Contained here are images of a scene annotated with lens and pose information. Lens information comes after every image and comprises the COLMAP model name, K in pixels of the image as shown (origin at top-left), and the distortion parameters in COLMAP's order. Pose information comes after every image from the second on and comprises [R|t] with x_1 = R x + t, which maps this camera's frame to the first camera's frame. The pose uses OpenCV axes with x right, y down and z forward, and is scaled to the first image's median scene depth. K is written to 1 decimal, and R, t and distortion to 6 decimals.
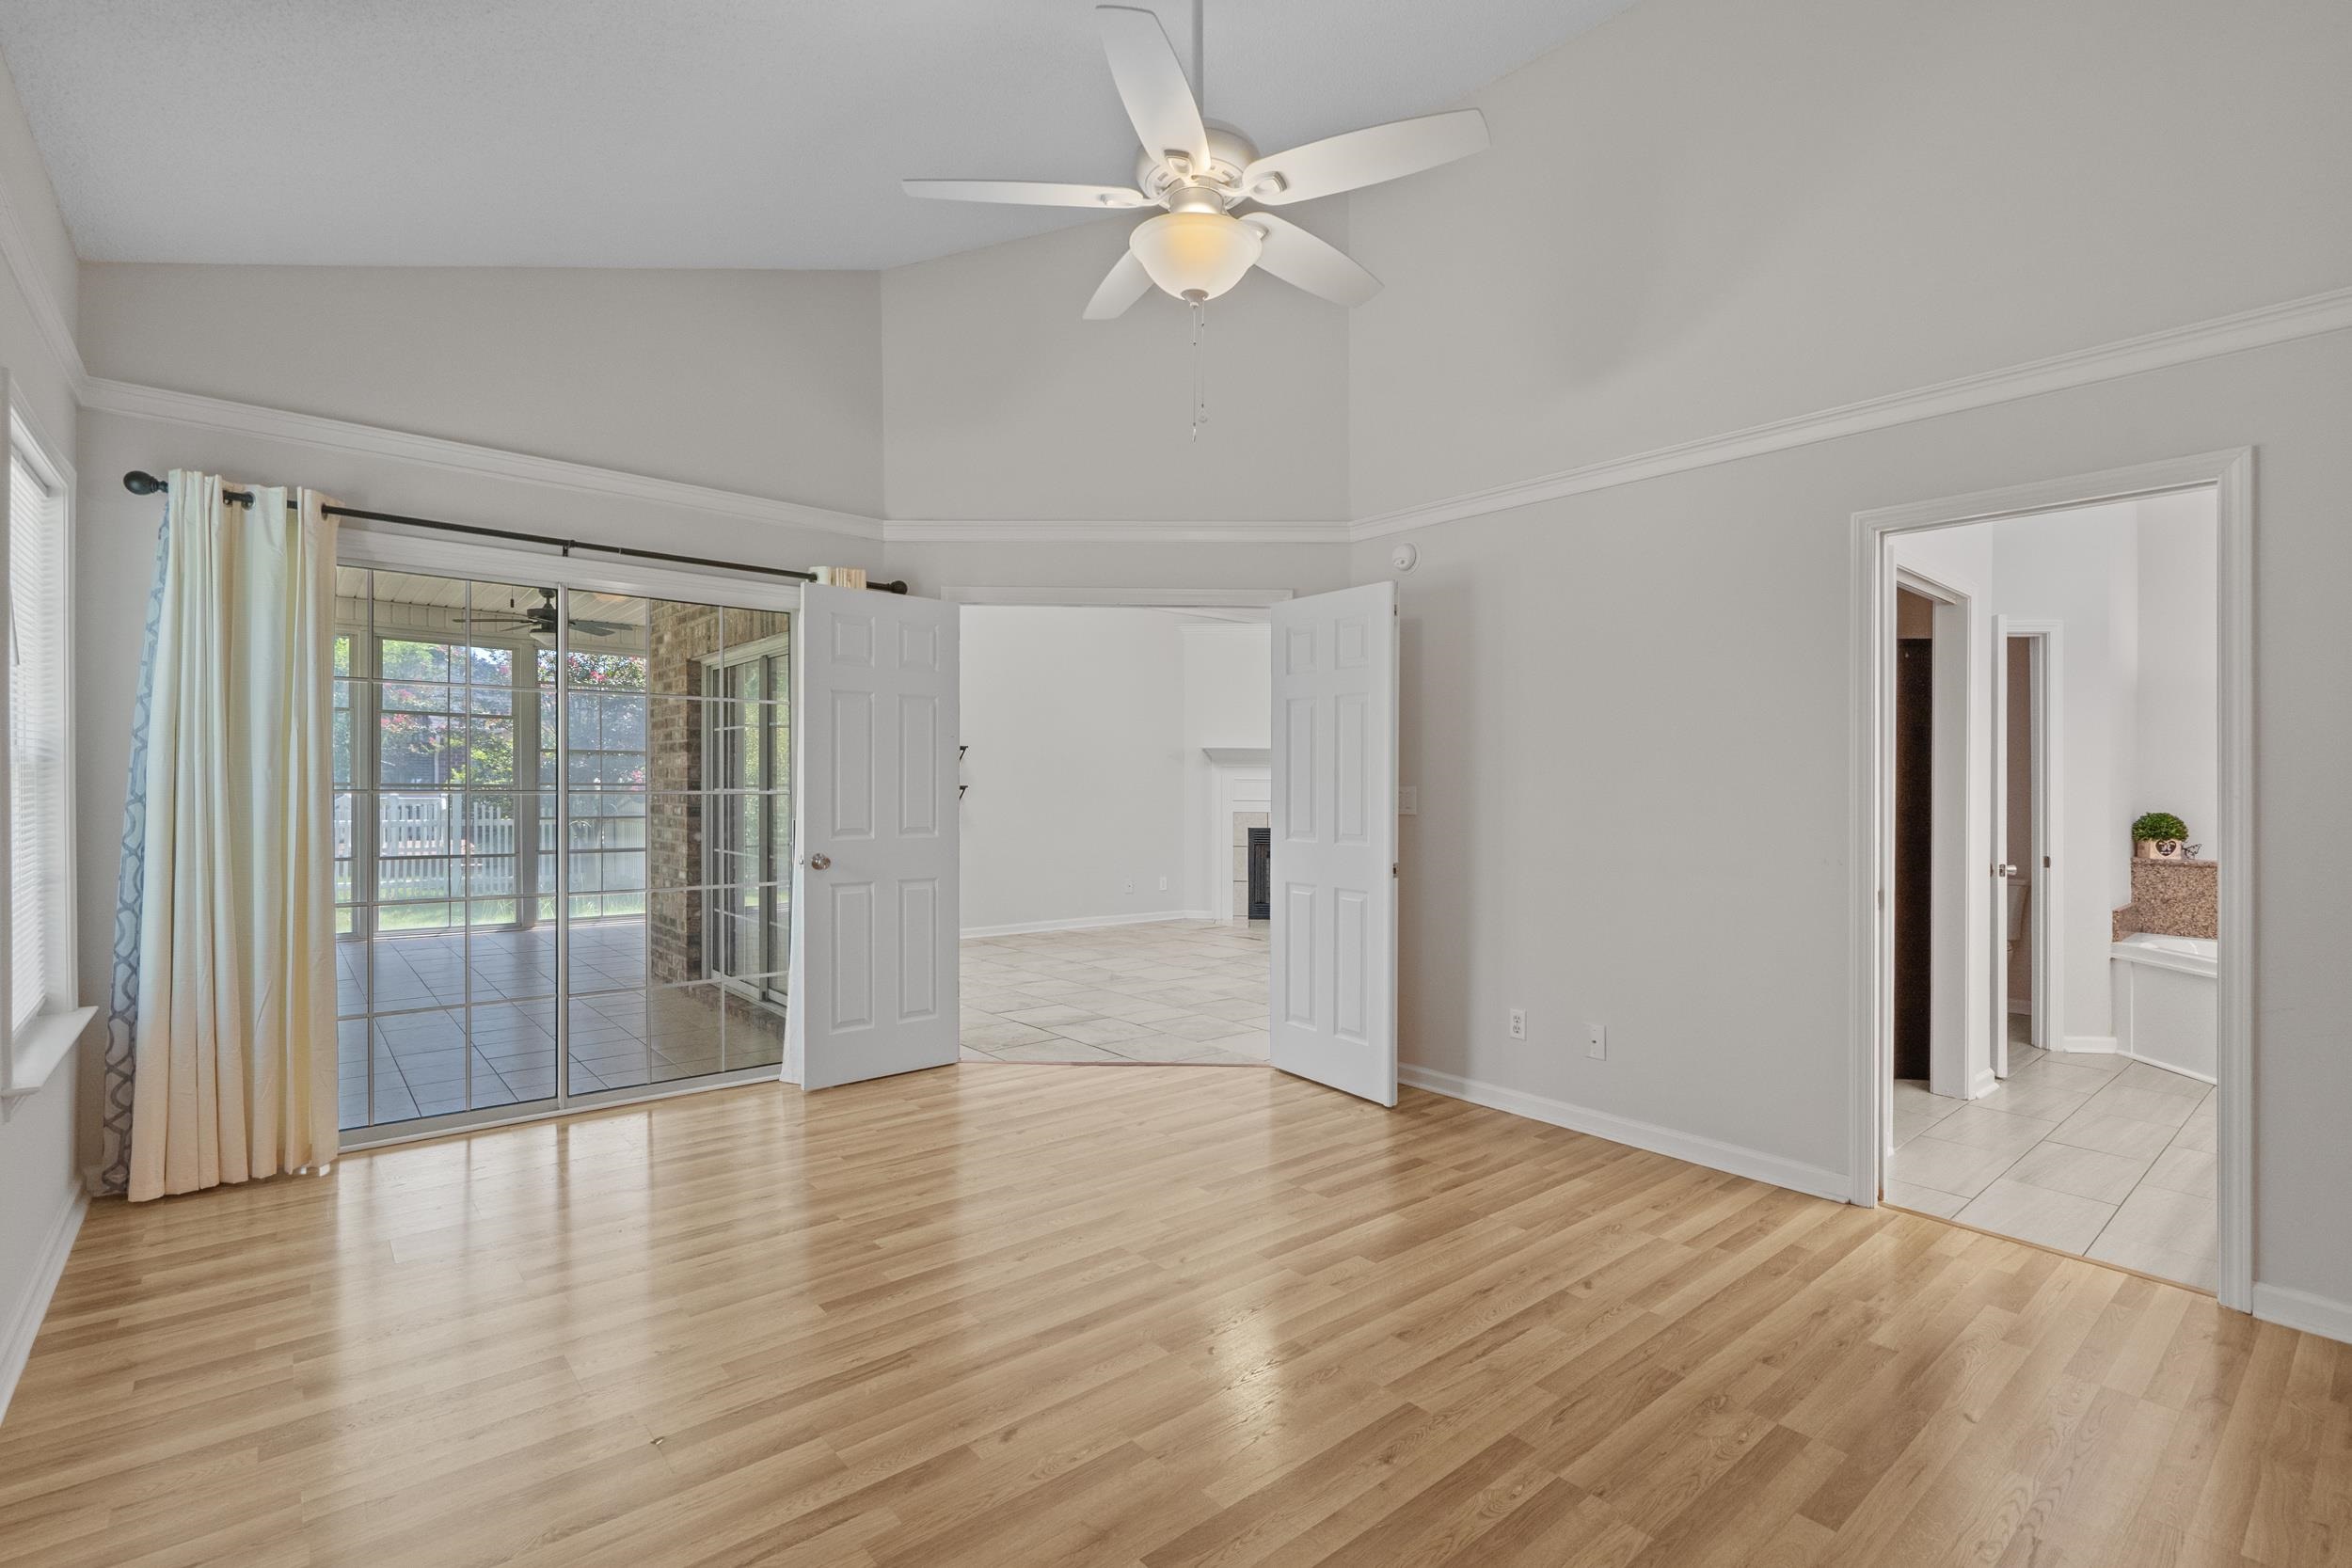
lens RADIAL K [[1079.9, 0, 1176.9], [0, 1079.9, 790.7], [0, 0, 1]] dist [-0.004632, 0.002036]
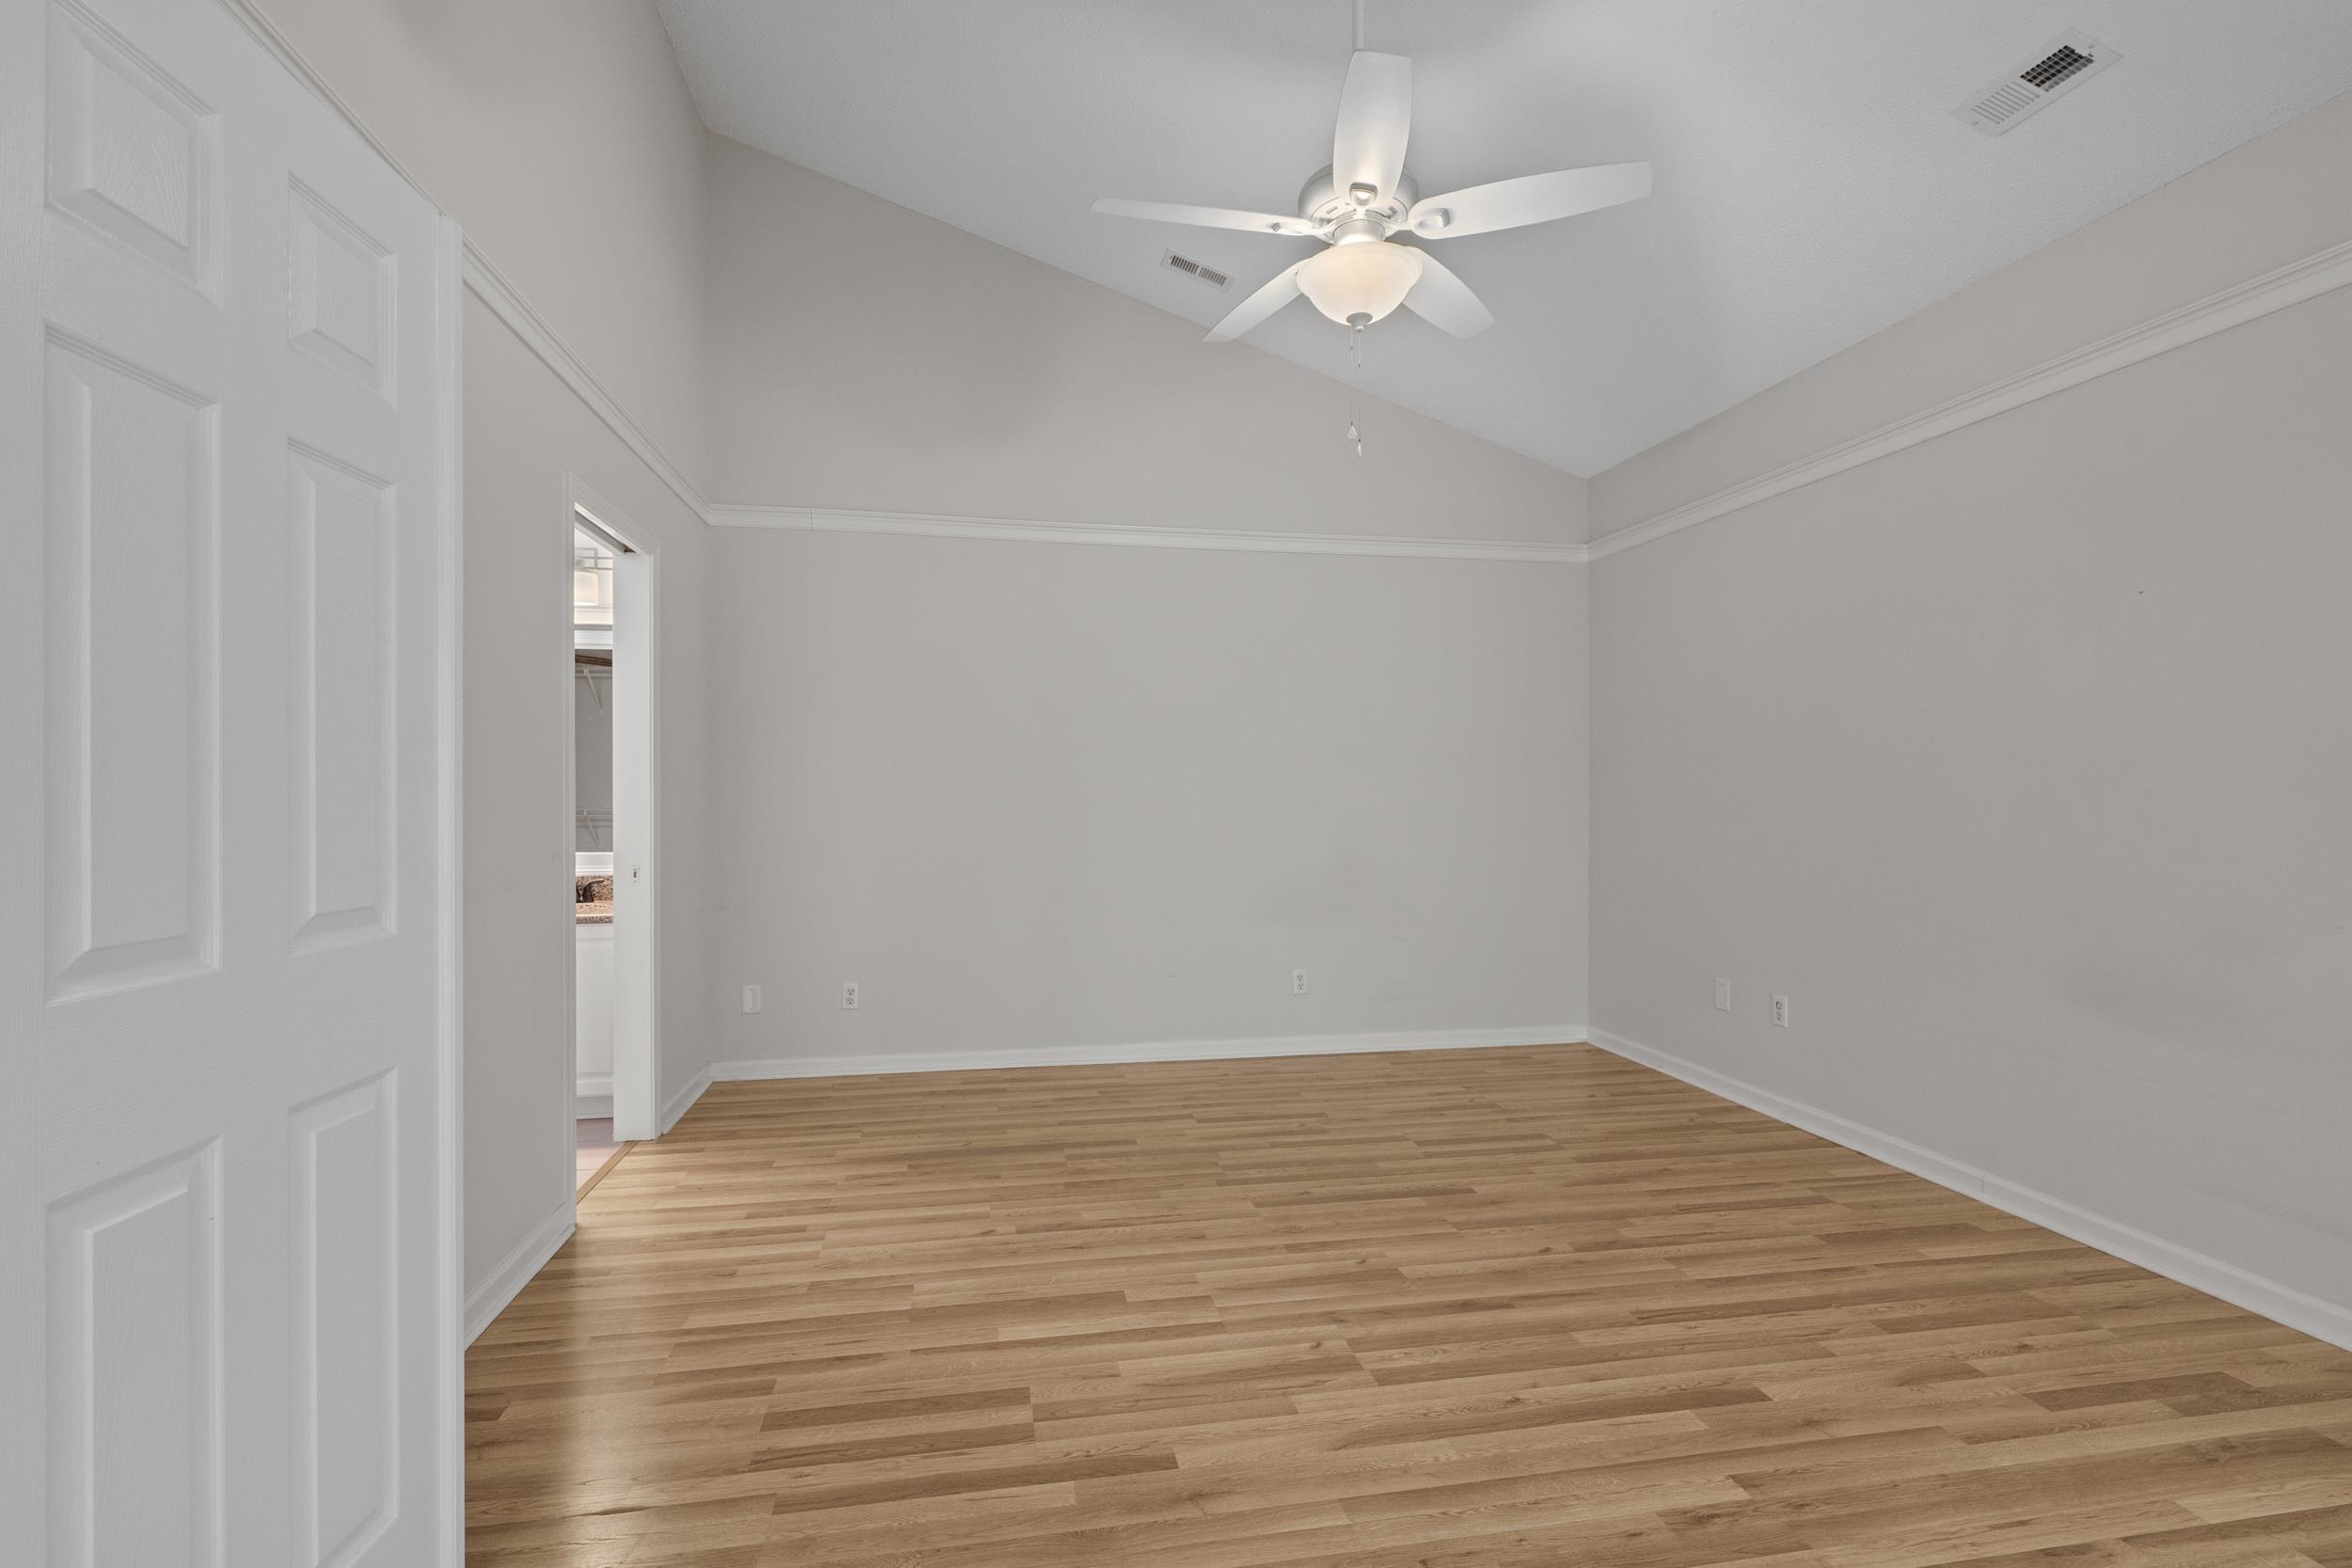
lens RADIAL K [[1079.9, 0, 1175.5], [0, 1079.9, 787.4], [0, 0, 1]] dist [-0.004632, 0.002036]
pose [[-0.869050, -0.008038, 0.494658, -0.326372], [-0.008497, 0.999963, 0.001320, 0.004184], [-0.494651, -0.003057, -0.869087, 1.883564]]
